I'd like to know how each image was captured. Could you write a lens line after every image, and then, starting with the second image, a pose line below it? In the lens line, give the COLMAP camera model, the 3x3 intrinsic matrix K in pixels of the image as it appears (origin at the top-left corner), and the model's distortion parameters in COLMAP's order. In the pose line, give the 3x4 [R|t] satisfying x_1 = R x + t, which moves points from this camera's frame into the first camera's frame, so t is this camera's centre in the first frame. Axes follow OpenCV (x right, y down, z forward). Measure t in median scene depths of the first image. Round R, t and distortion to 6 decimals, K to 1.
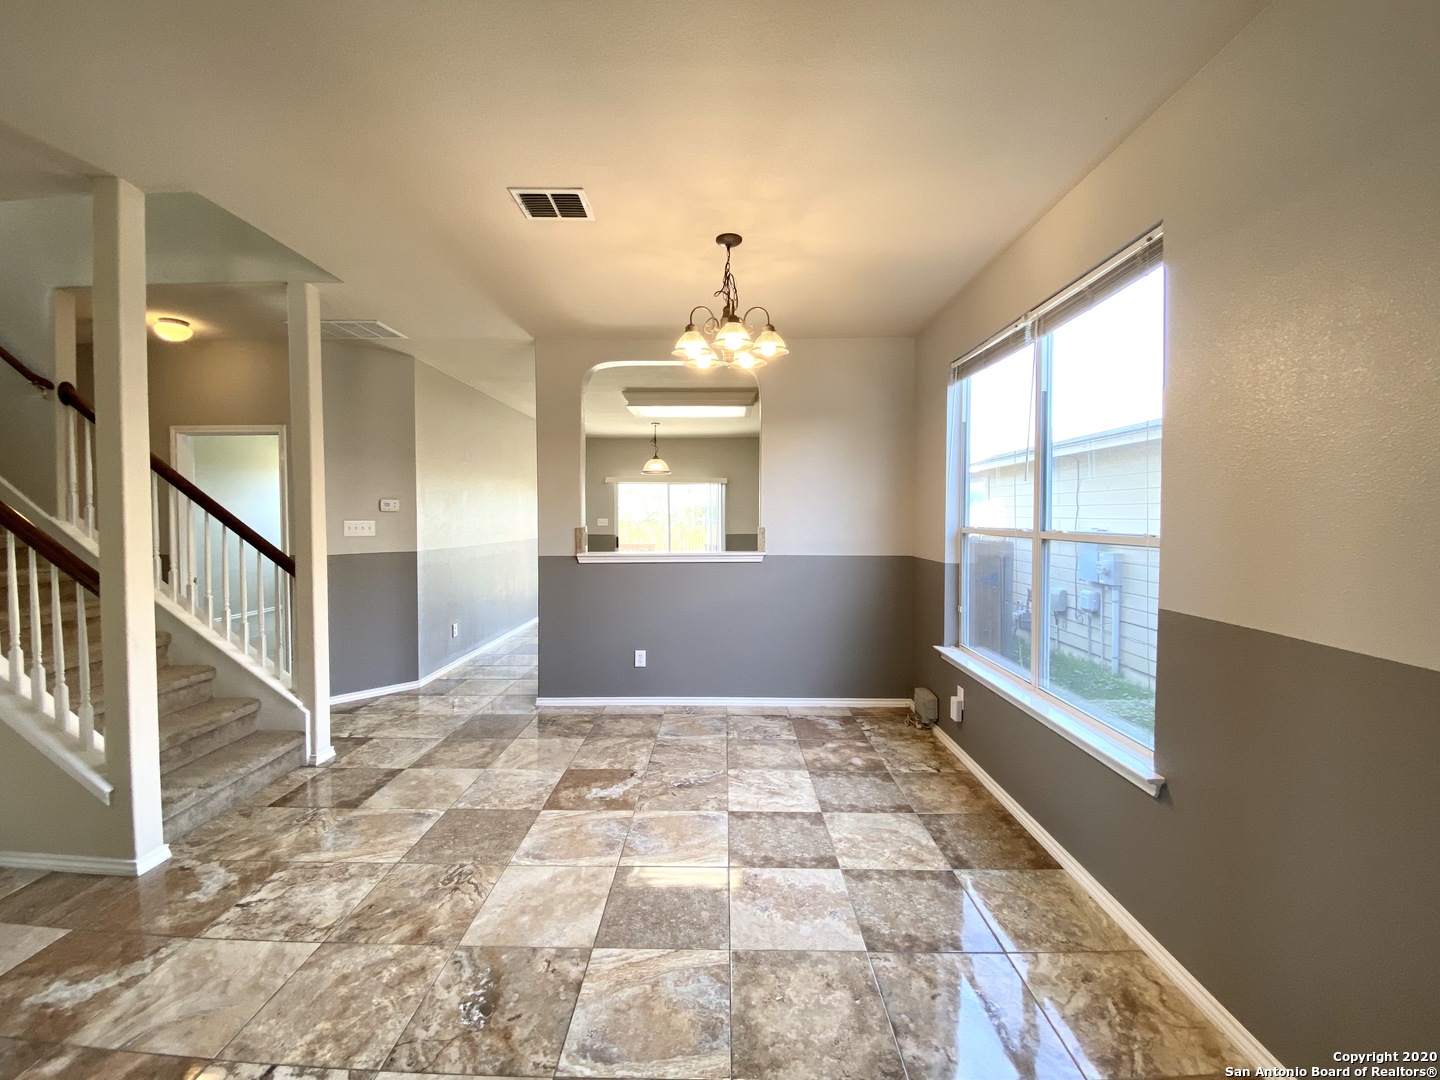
lens RADIAL K [[580.8, 0, 714.9], [0, 580.8, 530.8], [0, 0, 1]] dist [0.022342, -0.021532]
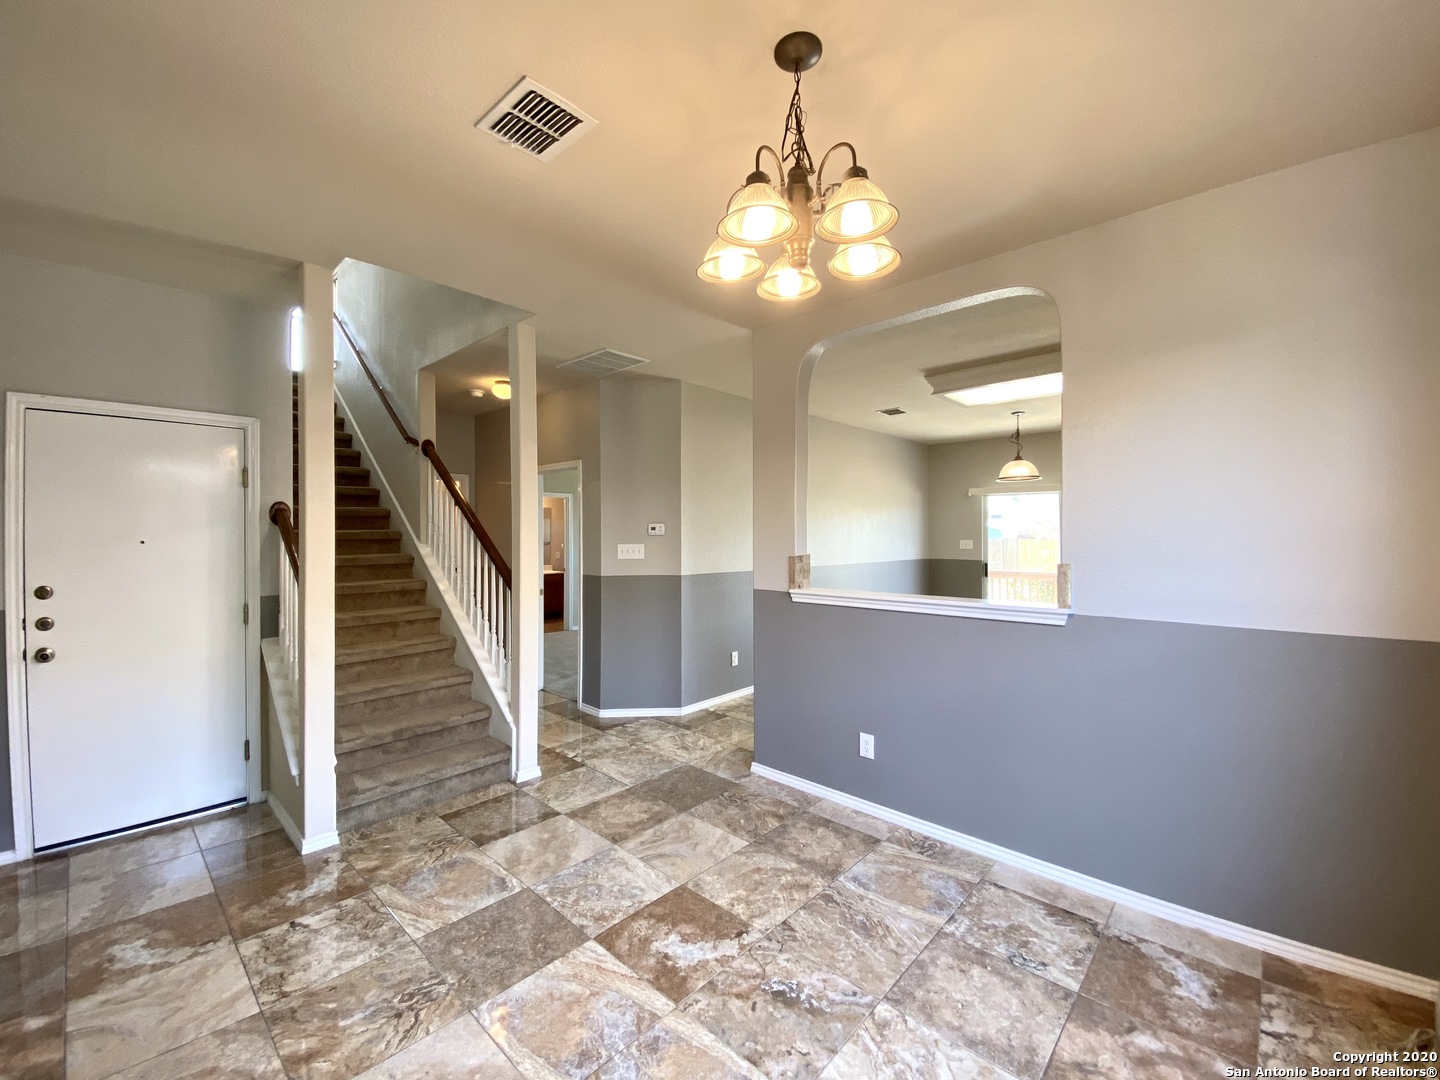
lens RADIAL K [[584.3, 0, 716.8], [0, 584.3, 529.8], [0, 0, 1]] dist [0.025326, -0.022420]
pose [[0.740801, -0.001899, -0.671722, 0.282578], [-0.017553, 0.999600, -0.022184, -0.030808], [0.671495, 0.028224, 0.740471, 0.447752]]
